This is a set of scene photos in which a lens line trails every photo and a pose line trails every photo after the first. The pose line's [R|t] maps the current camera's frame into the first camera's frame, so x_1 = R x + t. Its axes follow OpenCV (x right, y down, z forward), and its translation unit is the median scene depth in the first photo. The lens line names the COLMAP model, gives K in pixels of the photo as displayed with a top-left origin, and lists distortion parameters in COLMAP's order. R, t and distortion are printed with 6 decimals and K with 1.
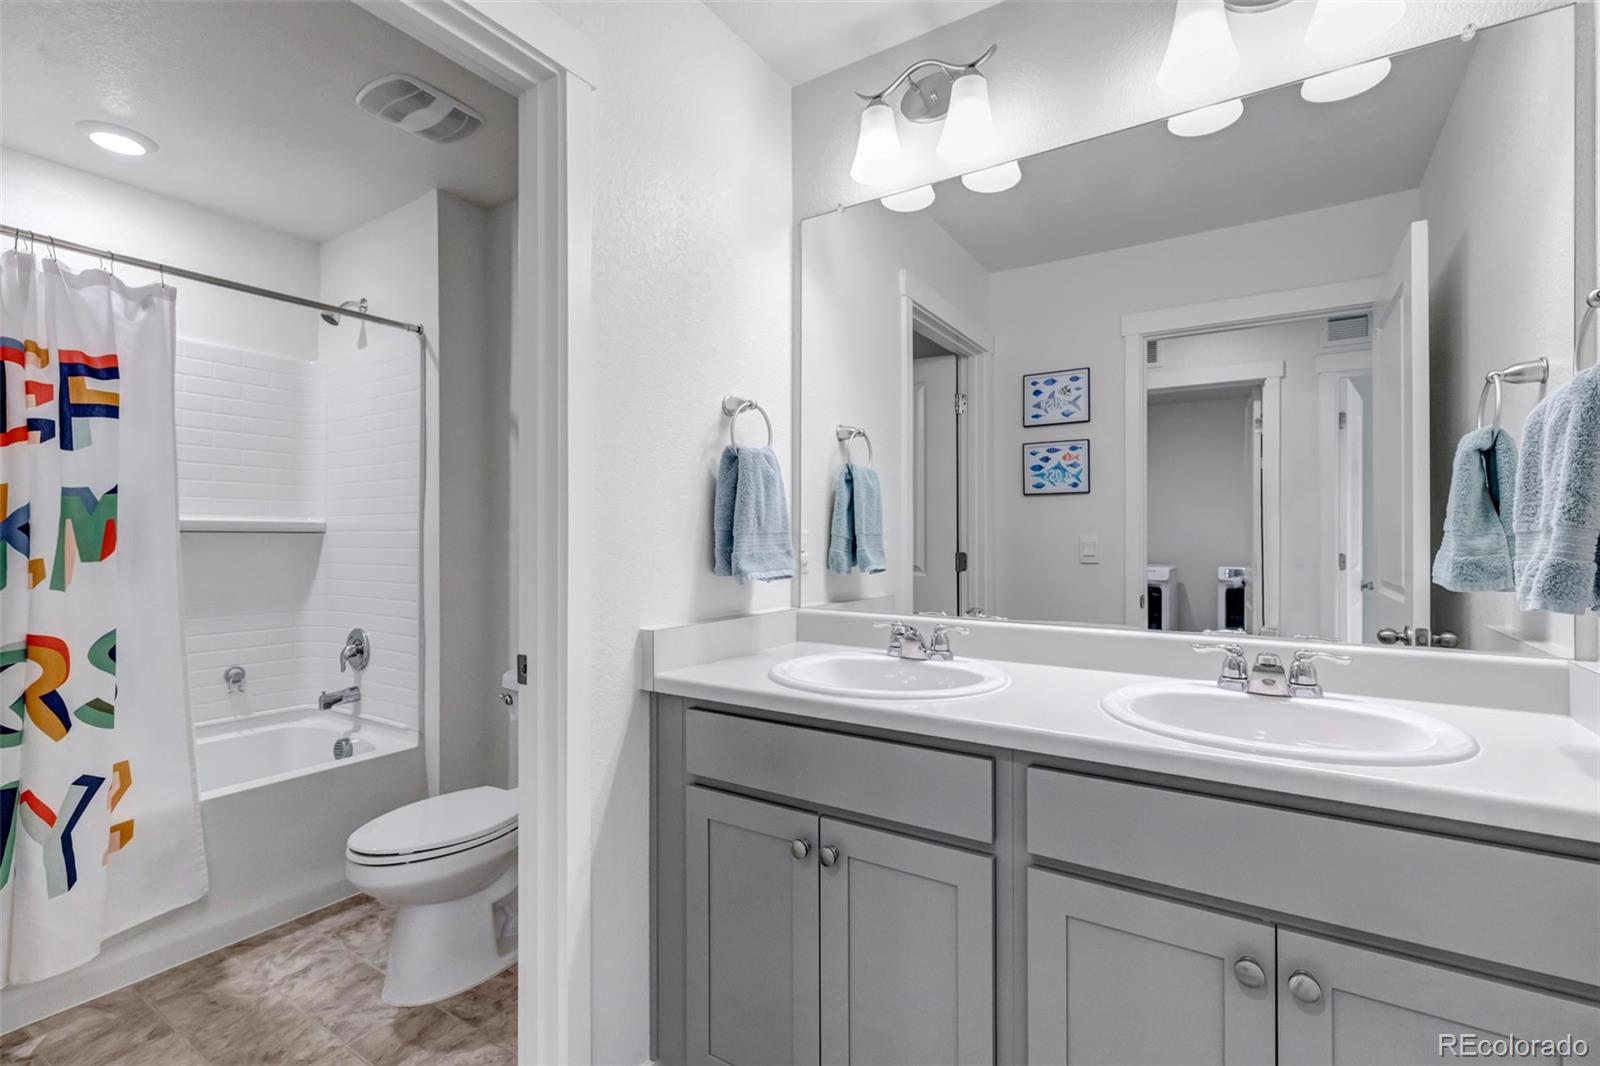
lens RADIAL K [[711.0, 0, 847.9], [0, 711.0, 547.5], [0, 0, 1]] dist [-0.001107, -0.000086]
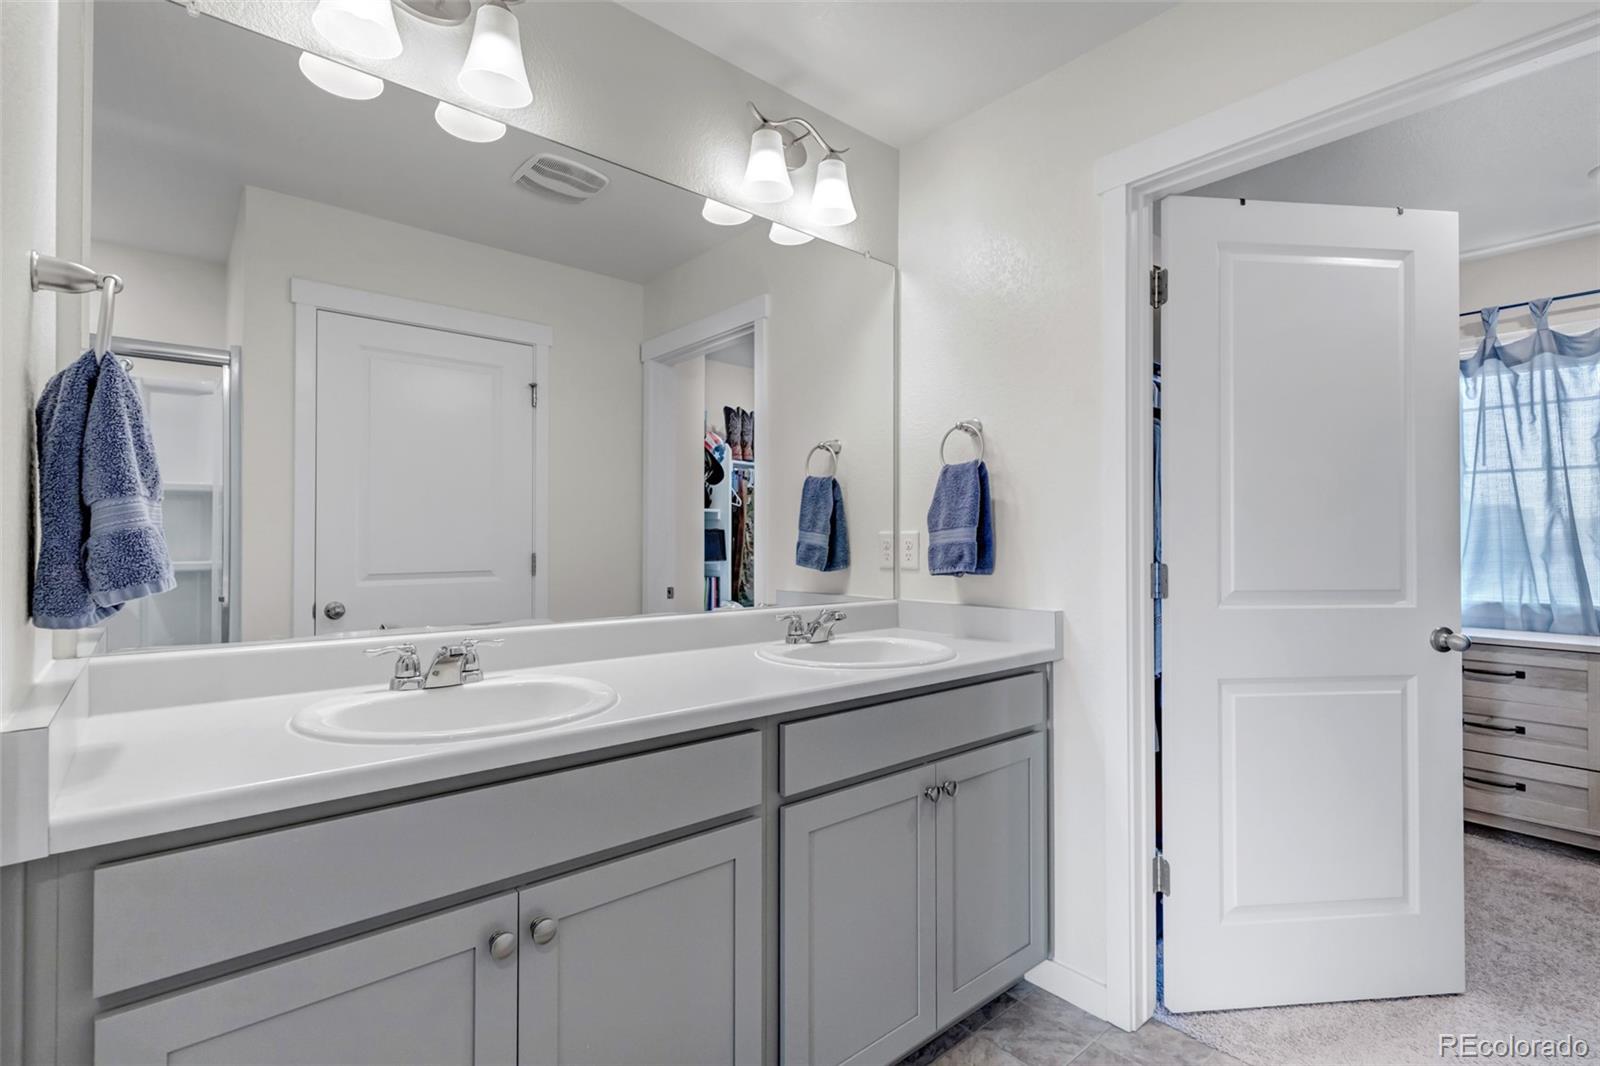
lens RADIAL K [[740.3, 0, 800.0], [0, 740.3, 533.0], [0, 0, 1]] dist [0.010887, -0.000528]
pose [[0.318278, 0.006528, 0.947975, -0.345002], [0.007736, 0.999925, -0.009484, -0.001827], [-0.947966, 0.010352, 0.318203, 0.214261]]
